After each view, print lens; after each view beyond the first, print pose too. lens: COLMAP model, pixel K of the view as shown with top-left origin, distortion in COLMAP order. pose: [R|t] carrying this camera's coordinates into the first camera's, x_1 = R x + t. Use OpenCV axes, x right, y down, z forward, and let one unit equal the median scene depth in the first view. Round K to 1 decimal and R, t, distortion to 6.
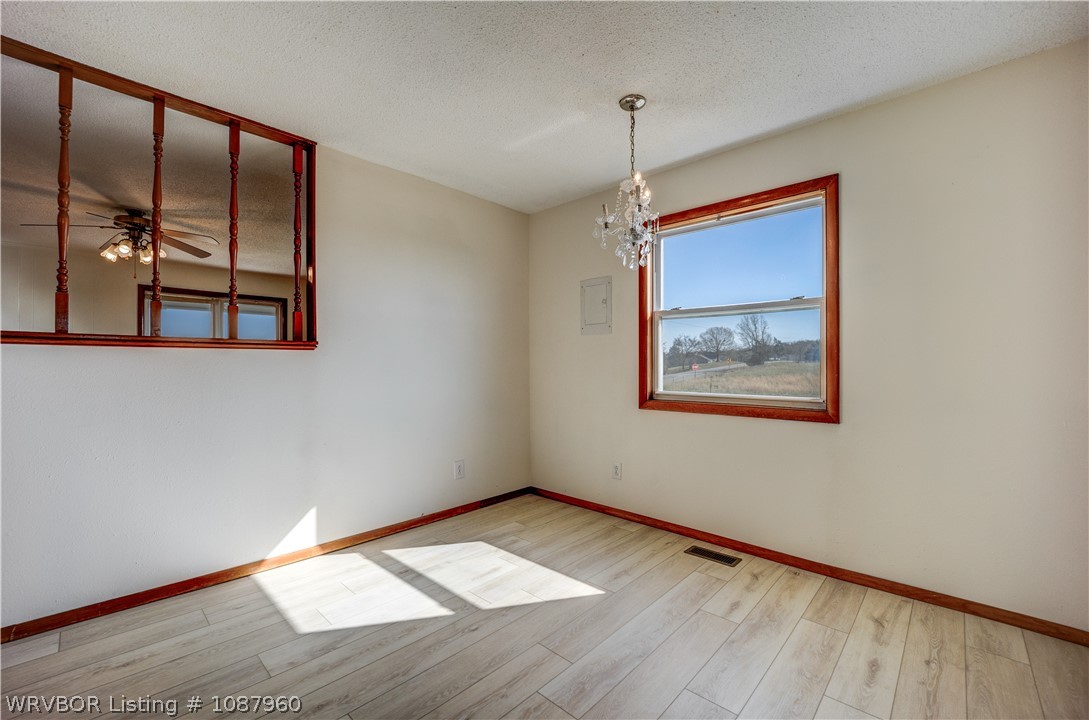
lens RADIAL K [[444.4, 0, 535.4], [0, 444.4, 364.1], [0, 0, 1]] dist [-0.025173, 0.001120]
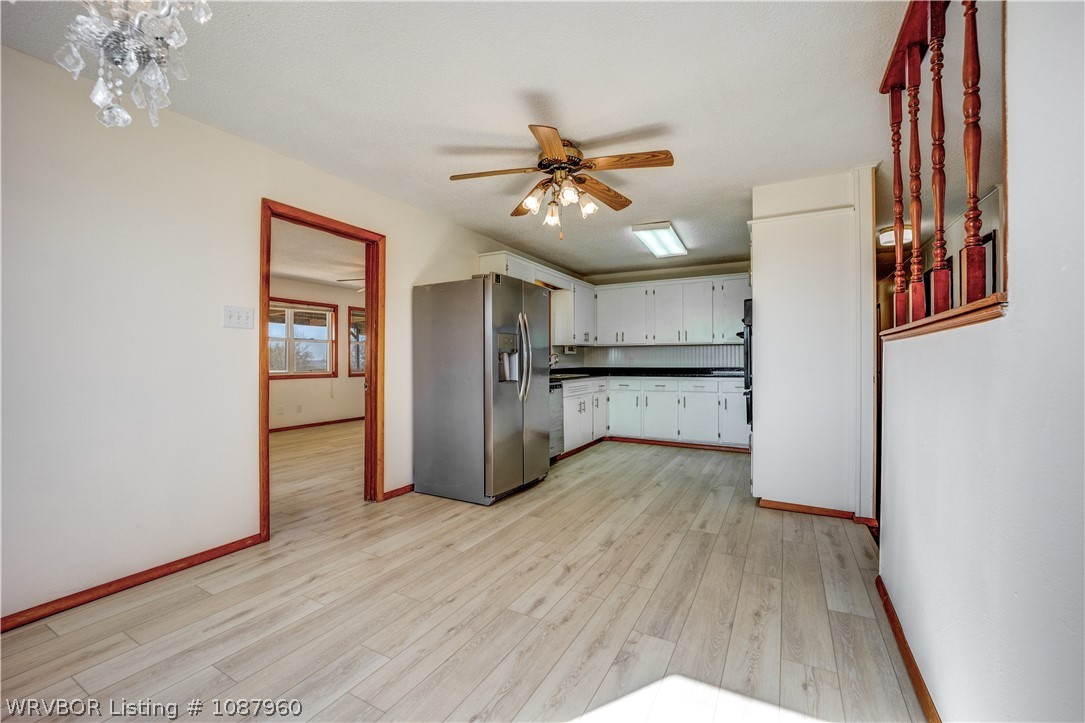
lens RADIAL K [[442.7, 0, 540.6], [0, 442.7, 363.7], [0, 0, 1]] dist [-0.025173, 0.001120]
pose [[-0.966116, -0.000520, -0.258109, -0.045928], [-0.000962, 0.999998, 0.001584, 0.006533], [0.258107, 0.001778, -0.966115, 1.341098]]
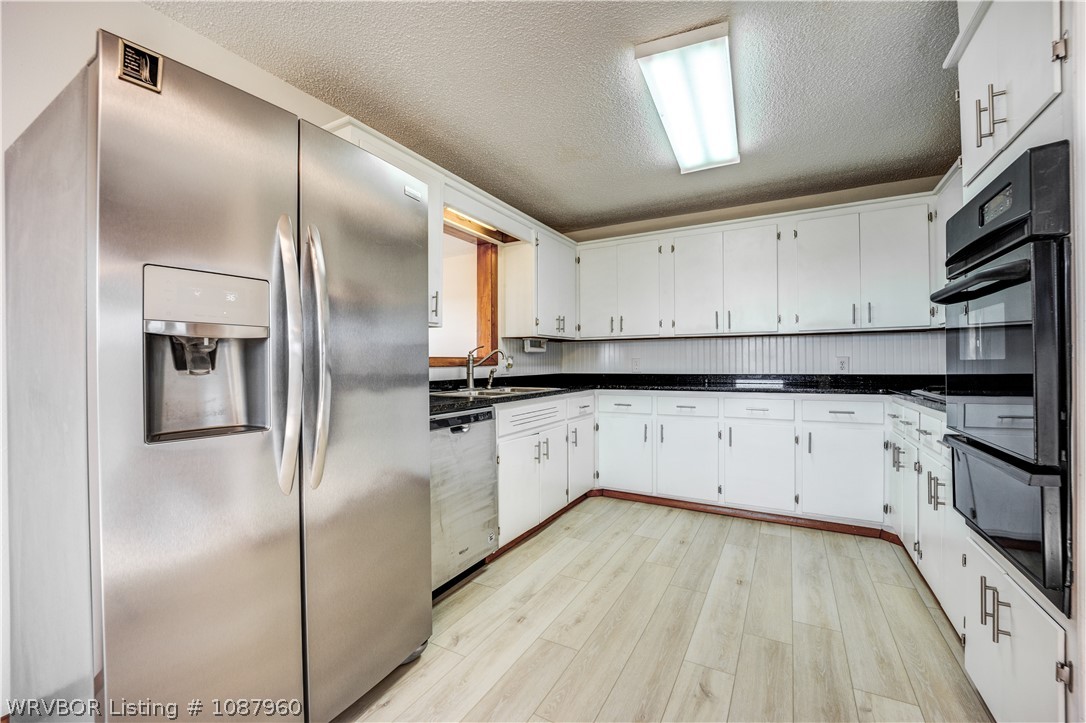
lens RADIAL K [[443.1, 0, 537.8], [0, 443.1, 362.9], [0, 0, 1]] dist [-0.025173, 0.001120]
pose [[-0.969947, -0.001038, -0.243313, -0.521942], [0.000100, 0.999989, -0.004665, 0.000079], [0.243315, -0.004549, -0.969937, 0.389705]]
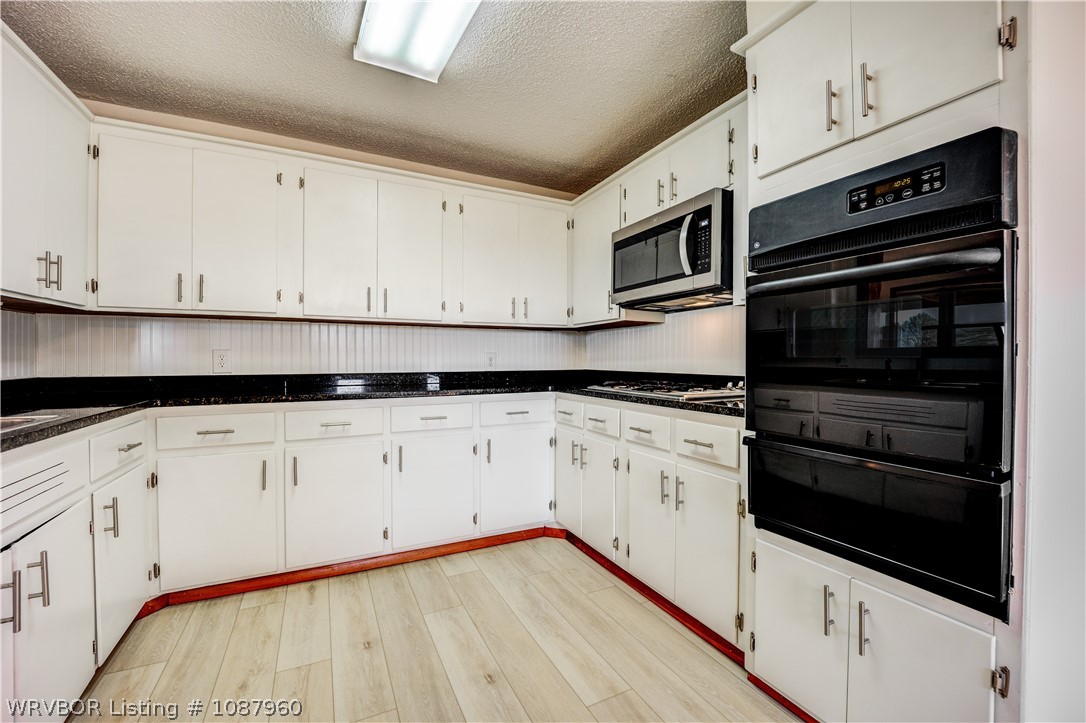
lens RADIAL K [[443.1, 0, 550.5], [0, 443.1, 364.1], [0, 0, 1]] dist [-0.025173, 0.001120]
pose [[-0.330961, 0.006174, -0.943624, -0.596412], [-0.003508, 0.999964, 0.007773, -0.002268], [0.943638, 0.005882, -0.330928, -0.124190]]
